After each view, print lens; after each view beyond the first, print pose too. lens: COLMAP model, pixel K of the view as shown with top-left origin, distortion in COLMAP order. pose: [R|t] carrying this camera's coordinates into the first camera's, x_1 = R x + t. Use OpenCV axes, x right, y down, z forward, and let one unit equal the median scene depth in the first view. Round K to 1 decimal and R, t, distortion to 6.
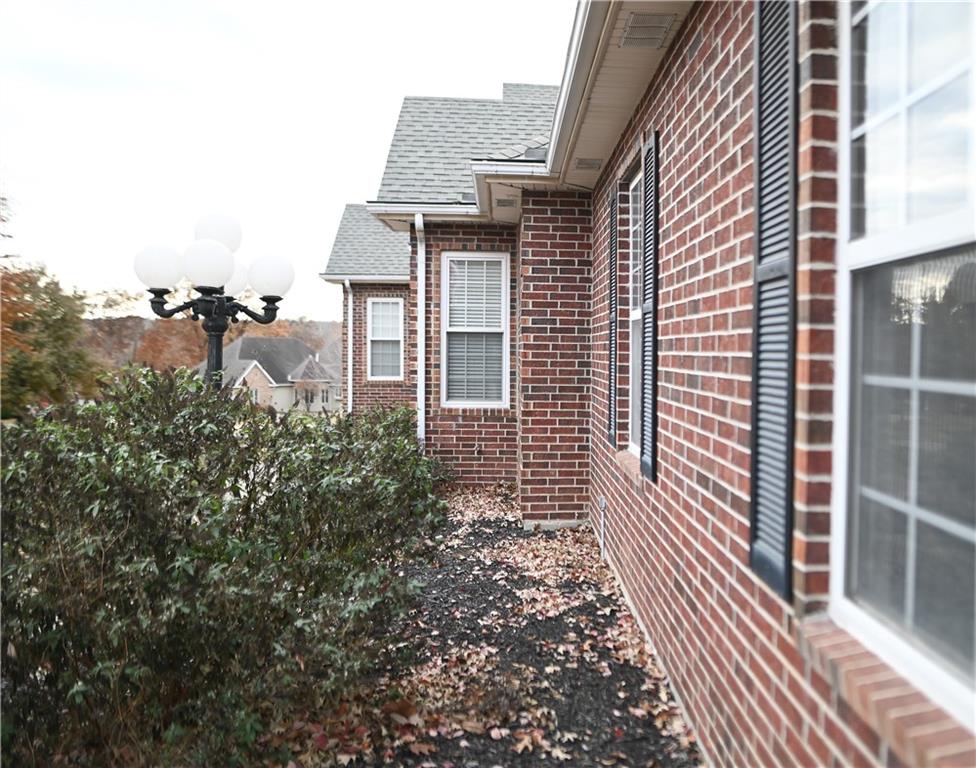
lens RADIAL K [[757.0, 0, 488.6], [0, 757.0, 382.1], [0, 0, 1]] dist [-0.000047, -0.000335]
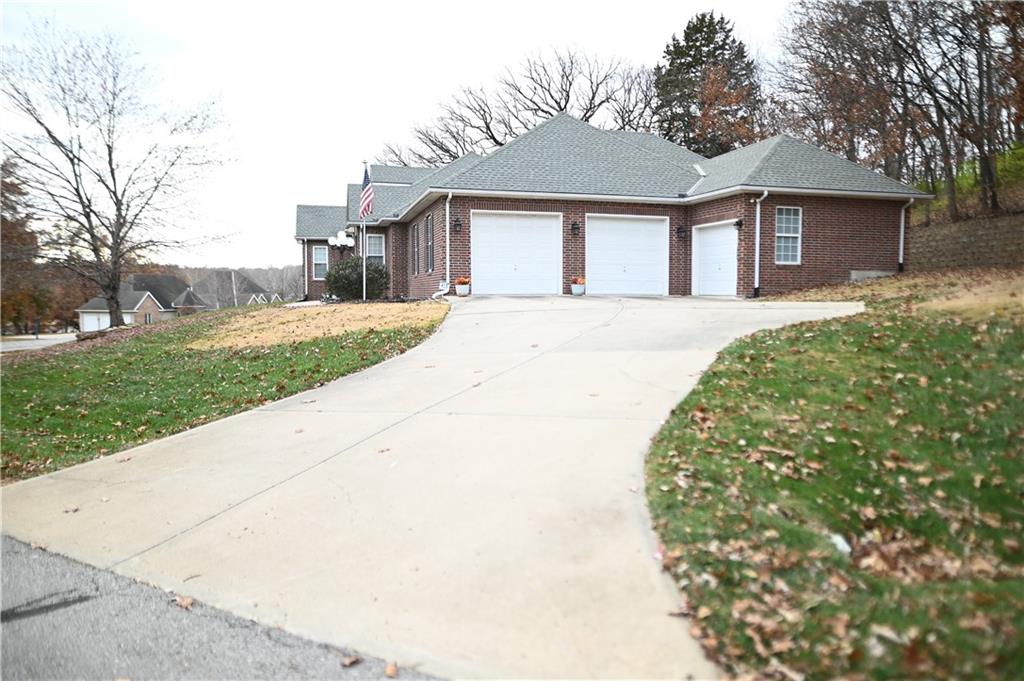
lens RADIAL K [[705.6, 0, 505.7], [0, 705.6, 336.4], [0, 0, 1]] dist [-0.068923, 0.078136]
pose [[0.957649, -0.031501, 0.286209, -0.224062], [0.025770, 0.999385, 0.023769, 0.144841], [-0.286781, -0.015387, 0.957872, -1.370211]]
